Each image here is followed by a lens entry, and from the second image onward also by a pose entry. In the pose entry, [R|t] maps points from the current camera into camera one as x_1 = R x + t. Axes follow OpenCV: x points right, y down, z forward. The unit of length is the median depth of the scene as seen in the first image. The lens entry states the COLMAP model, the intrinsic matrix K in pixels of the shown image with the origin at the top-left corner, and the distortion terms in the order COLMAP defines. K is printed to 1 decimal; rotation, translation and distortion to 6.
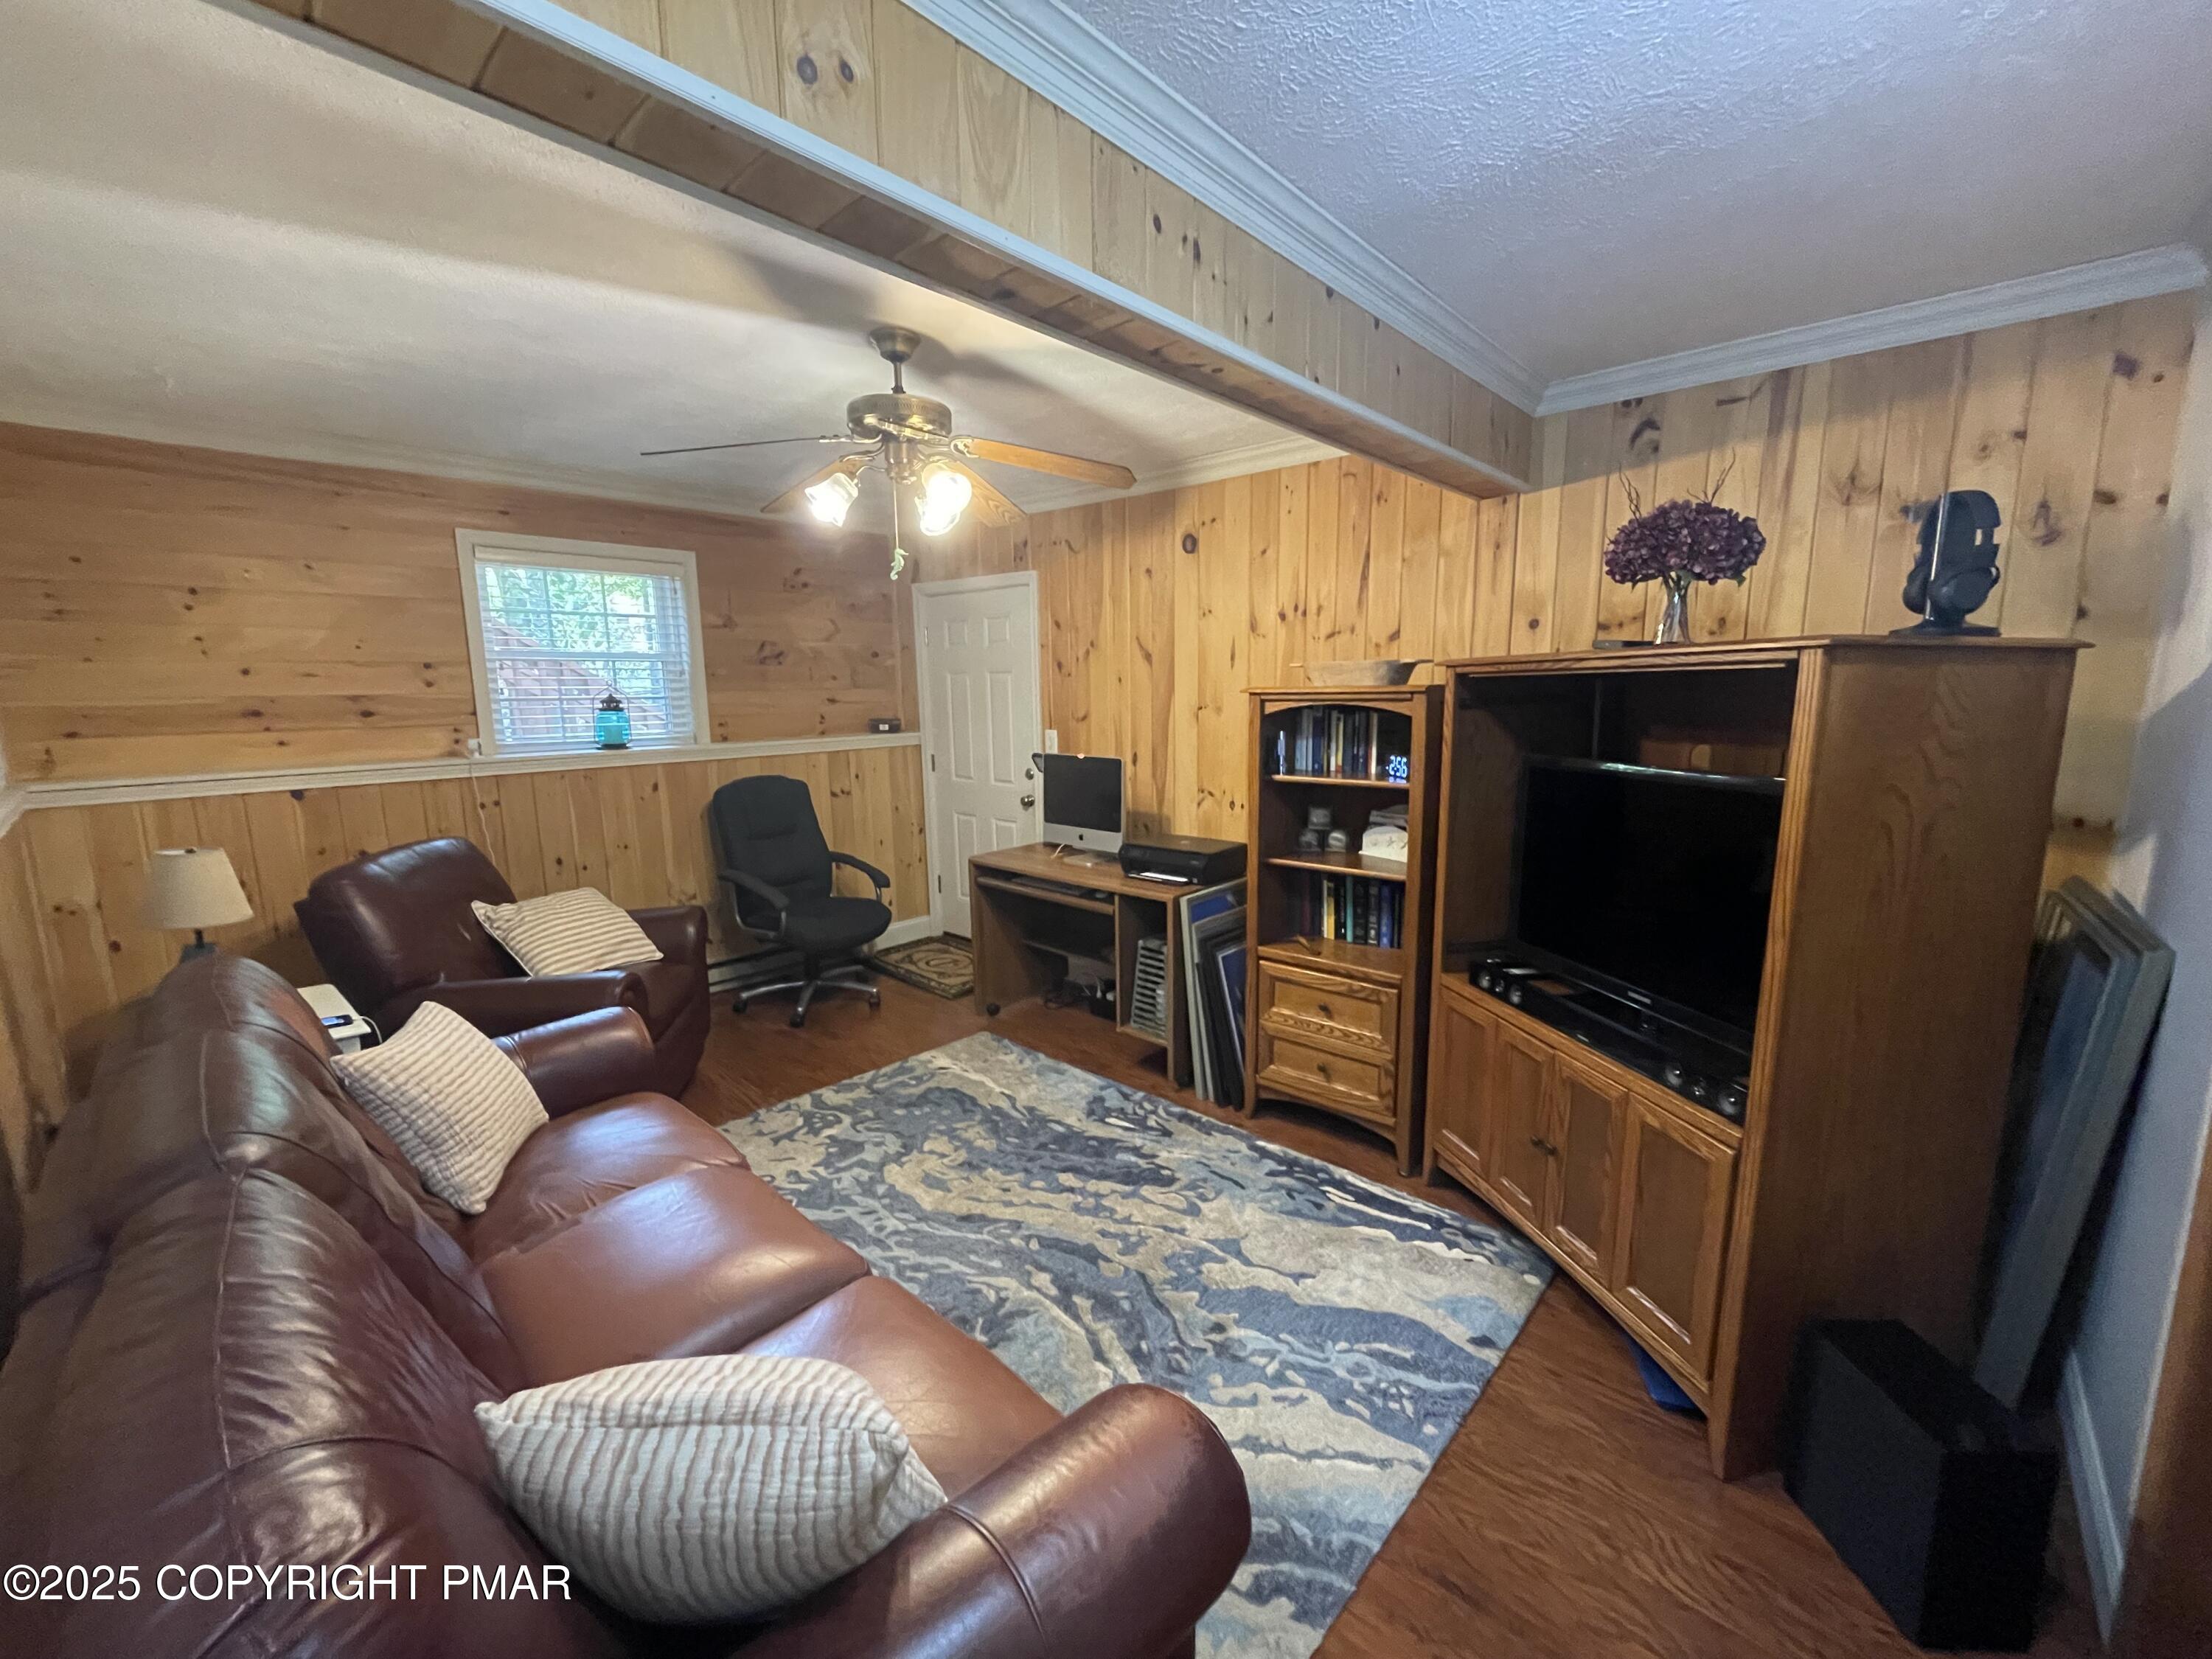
lens RADIAL K [[891.5, 0, 1106.6], [0, 891.5, 829.6], [0, 0, 1]] dist [-0.003605, -0.000004]
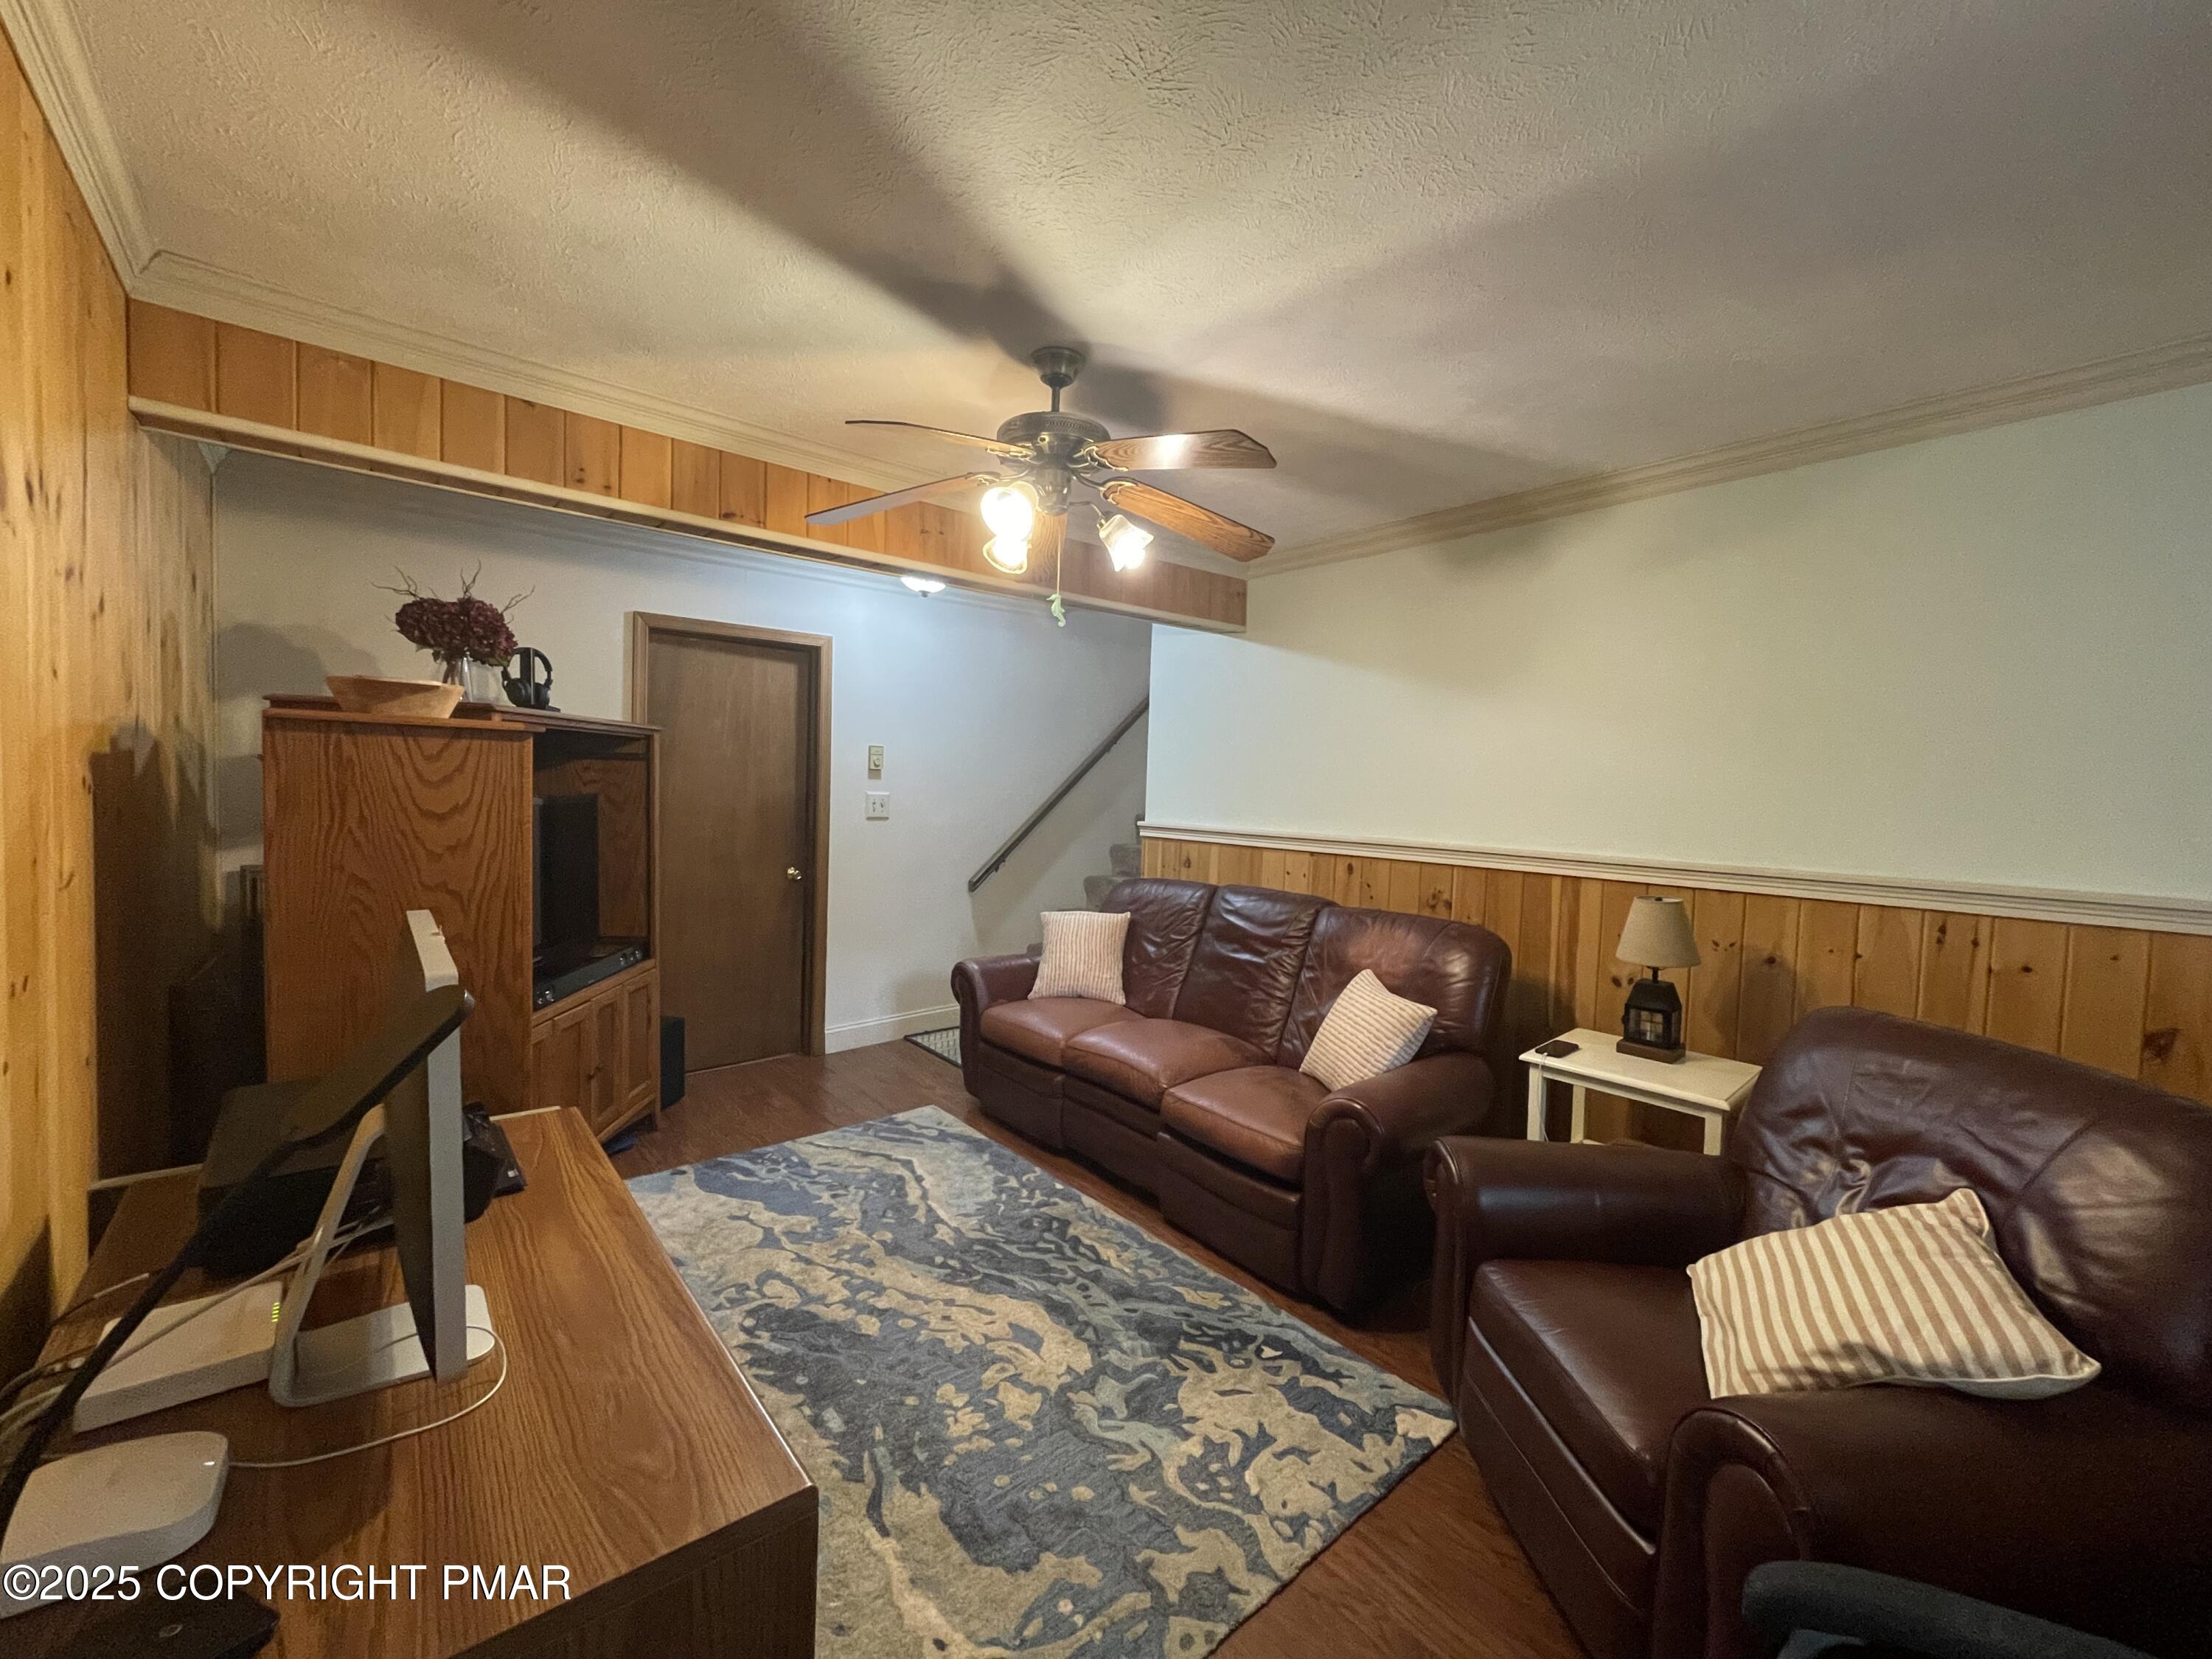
lens RADIAL K [[891.5, 0, 1106.6], [0, 891.5, 829.6], [0, 0, 1]] dist [-0.003605, -0.000004]
pose [[-0.992142, -0.026532, 0.122272, -0.363051], [-0.000687, 0.978397, 0.206733, -0.238638], [-0.125116, 0.205025, -0.970727, 1.738250]]
